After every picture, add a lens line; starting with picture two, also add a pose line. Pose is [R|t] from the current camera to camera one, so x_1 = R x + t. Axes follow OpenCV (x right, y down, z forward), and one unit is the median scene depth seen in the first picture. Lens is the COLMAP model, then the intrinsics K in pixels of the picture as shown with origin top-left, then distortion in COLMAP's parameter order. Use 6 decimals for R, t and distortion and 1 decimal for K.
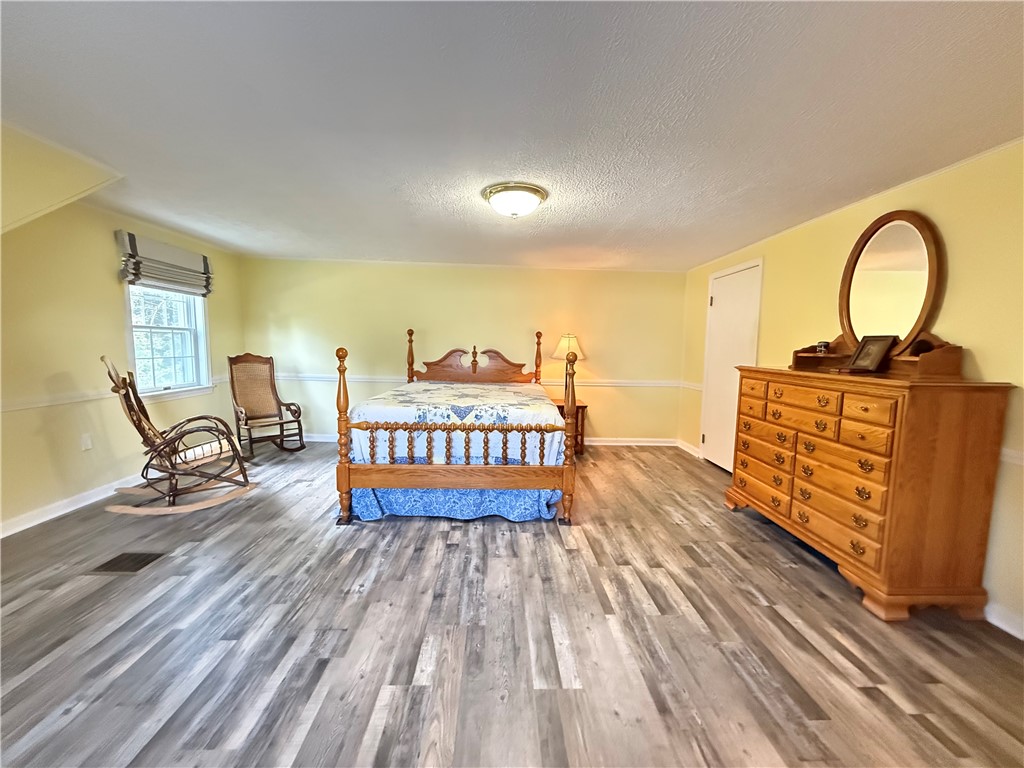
lens RADIAL K [[408.2, 0, 511.1], [0, 408.2, 384.6], [0, 0, 1]] dist [-0.001304, -0.000009]
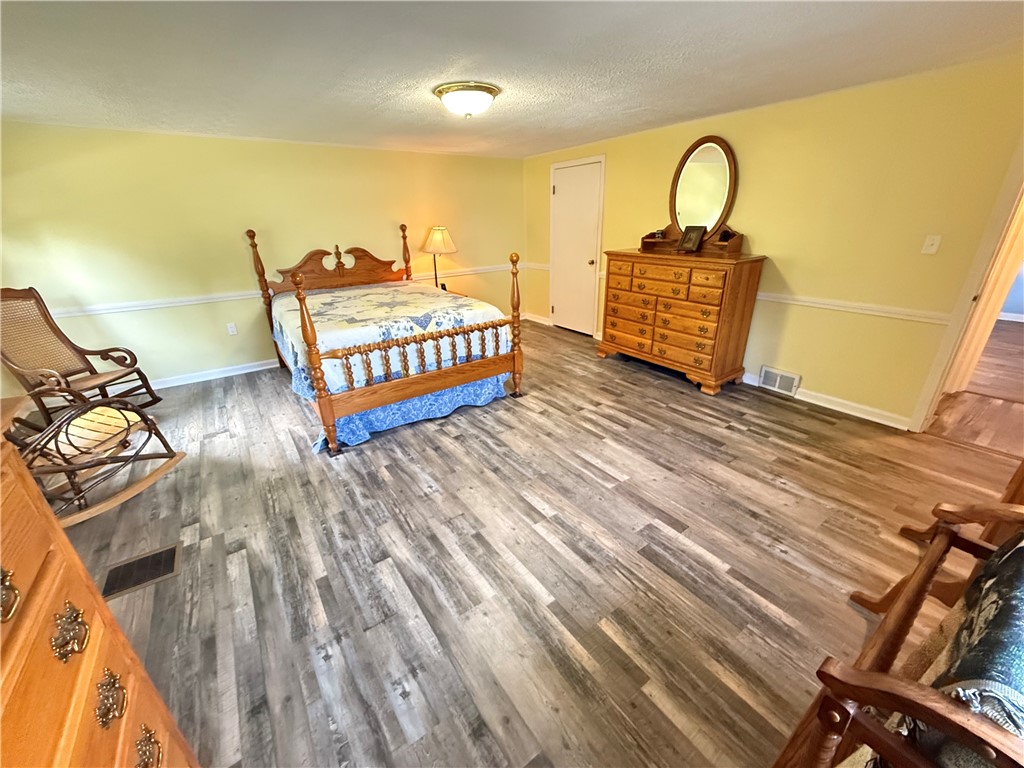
lens RADIAL K [[408.2, 0, 511.1], [0, 408.2, 384.6], [0, 0, 1]] dist [-0.001304, -0.000009]
pose [[0.835714, -0.245849, 0.491060, -0.522541], [0.093415, 0.944804, 0.314036, -0.094176], [-0.541161, -0.216572, 0.812552, 0.001944]]
